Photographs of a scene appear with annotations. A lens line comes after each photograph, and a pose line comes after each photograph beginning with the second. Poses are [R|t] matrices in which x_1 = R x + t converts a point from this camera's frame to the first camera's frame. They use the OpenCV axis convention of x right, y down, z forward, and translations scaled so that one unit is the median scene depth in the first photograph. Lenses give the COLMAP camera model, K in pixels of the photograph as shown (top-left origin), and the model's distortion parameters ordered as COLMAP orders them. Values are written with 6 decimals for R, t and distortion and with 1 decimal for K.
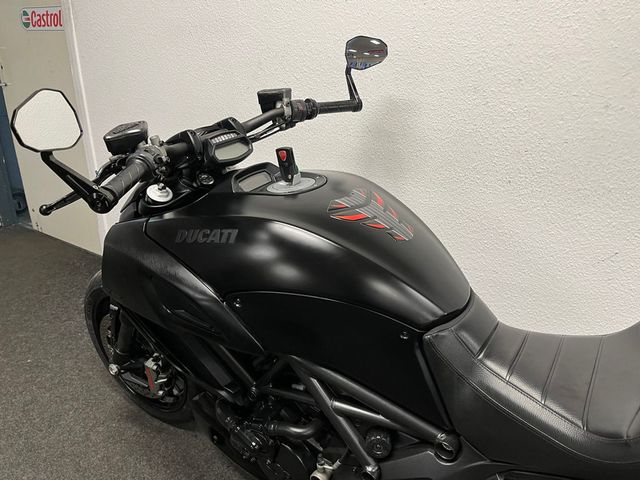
lens RADIAL K [[488.8, 0, 320.0], [0, 488.8, 240.0], [0, 0, 1]] dist [0.053196, -0.003195]
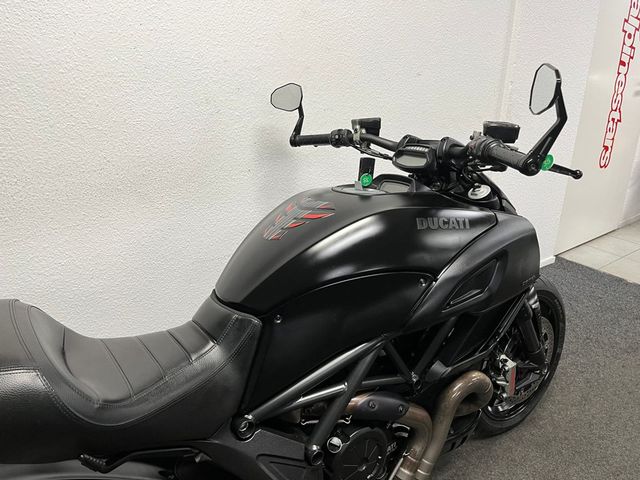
lens RADIAL K [[488.8, 0, 320.0], [0, 488.8, 240.0], [0, 0, 1]] dist [0.053196, -0.003195]
pose [[0.394510, -0.397328, 0.828549, -0.632317], [0.346937, 0.899351, 0.266088, -0.228286], [-0.850880, 0.182480, 0.492651, 0.287753]]
